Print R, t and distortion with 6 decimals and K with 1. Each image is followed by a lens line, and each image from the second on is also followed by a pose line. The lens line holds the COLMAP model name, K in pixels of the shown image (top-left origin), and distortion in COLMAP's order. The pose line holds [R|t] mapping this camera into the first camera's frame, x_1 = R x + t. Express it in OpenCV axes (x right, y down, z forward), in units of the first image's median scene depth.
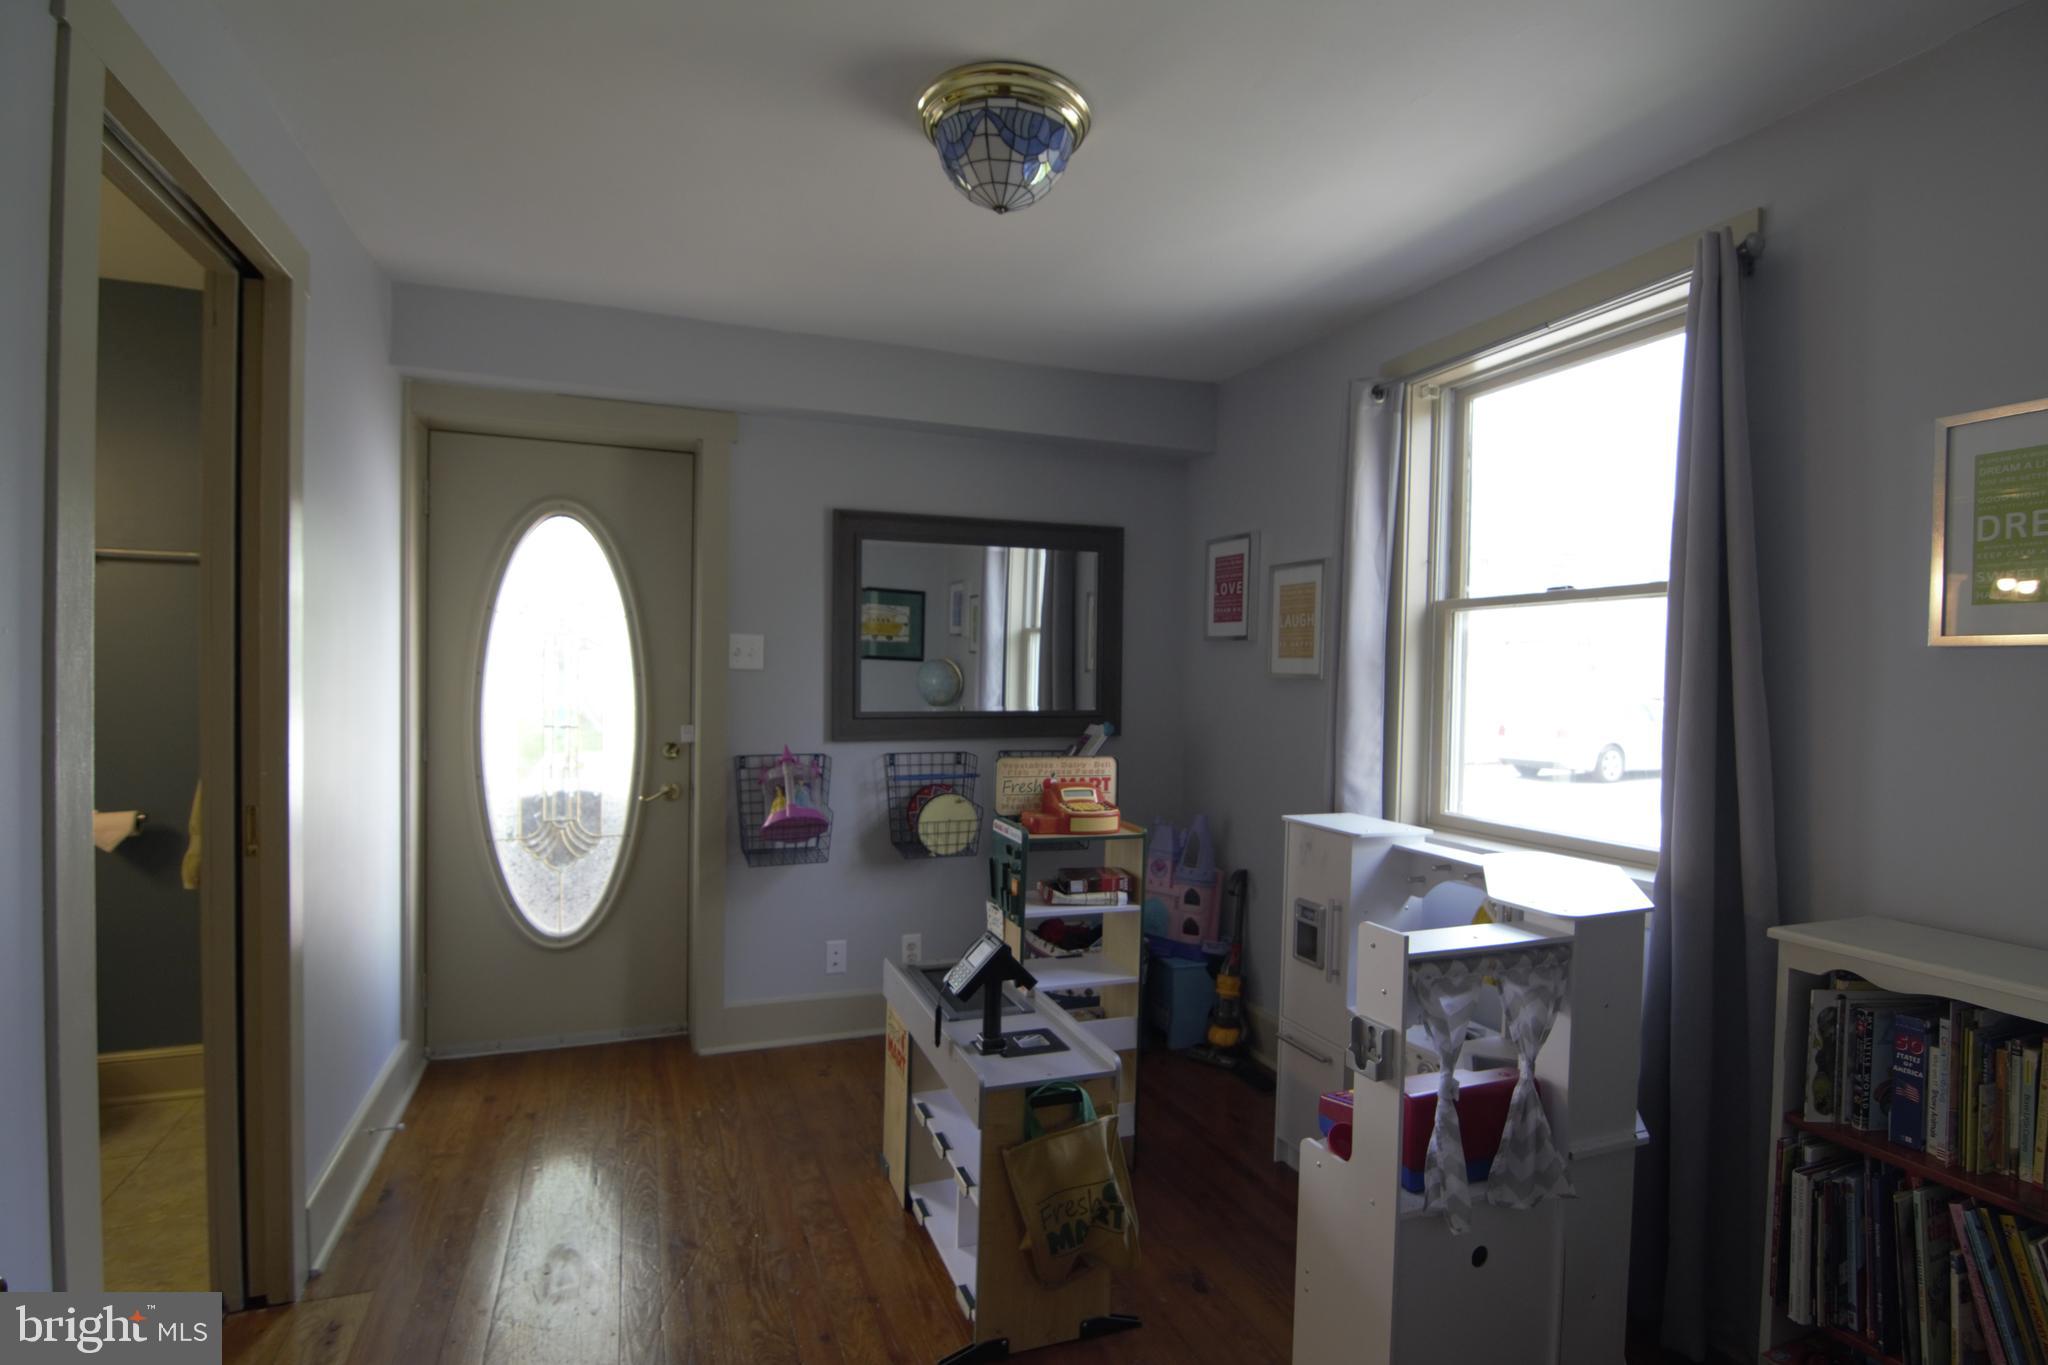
lens RADIAL K [[1003.3, 0, 1024.4], [0, 1003.3, 692.3], [0, 0, 1]] dist [-0.001193, -0.015176]
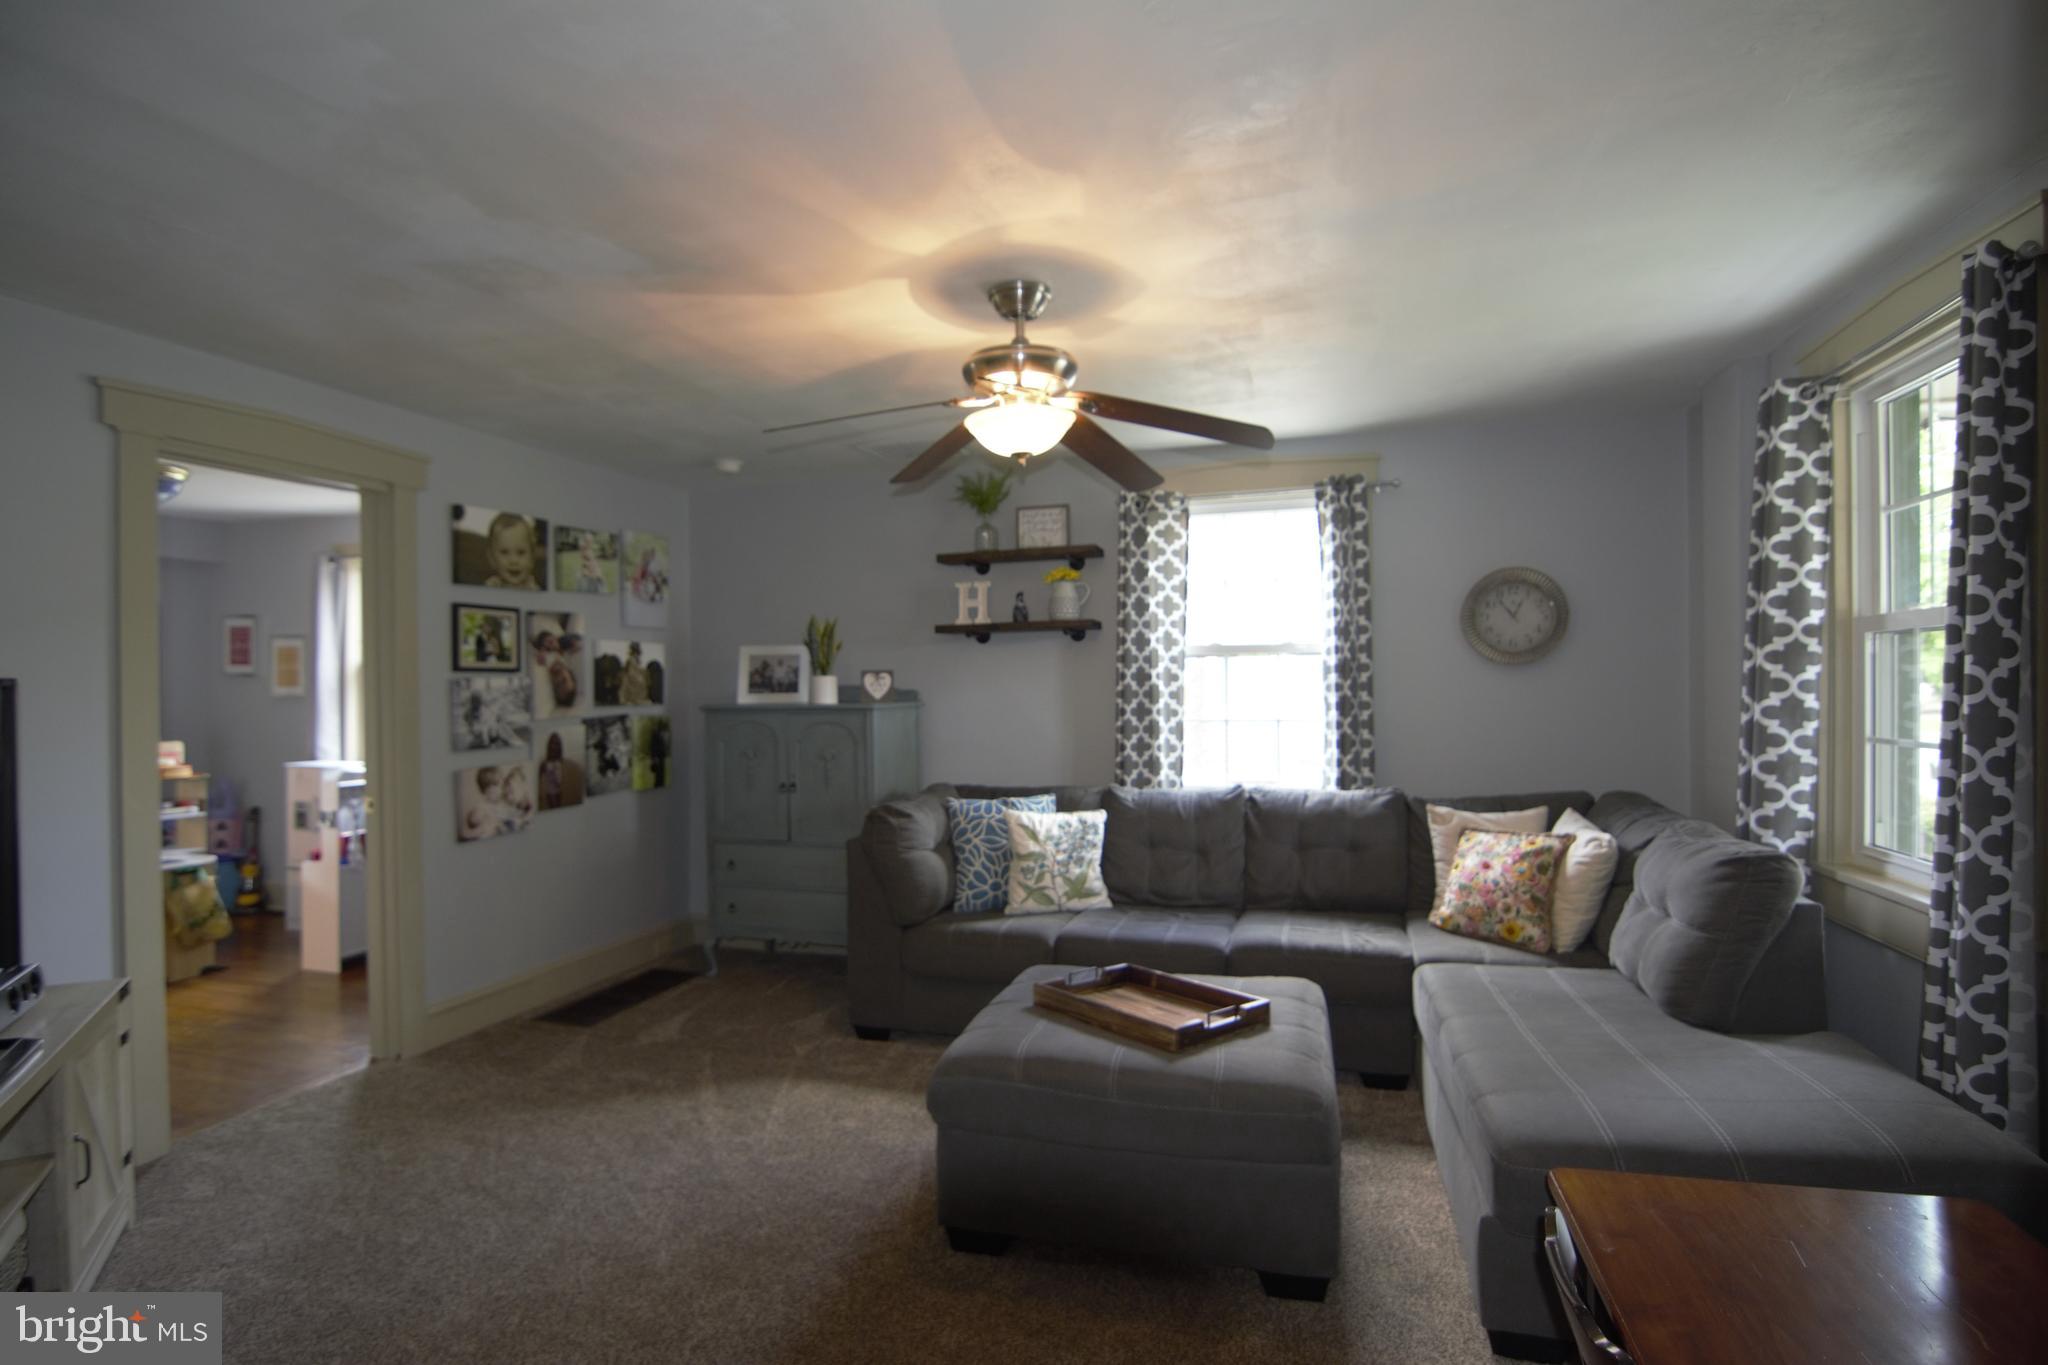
lens RADIAL K [[1003.3, 0, 1024.4], [0, 1003.3, 692.3], [0, 0, 1]] dist [-0.001193, -0.015176]
pose [[0.612767, -0.025022, 0.789867, -0.456472], [0.025288, 0.999608, 0.012049, -0.014882], [-0.789859, 0.012591, 0.613160, -1.561037]]
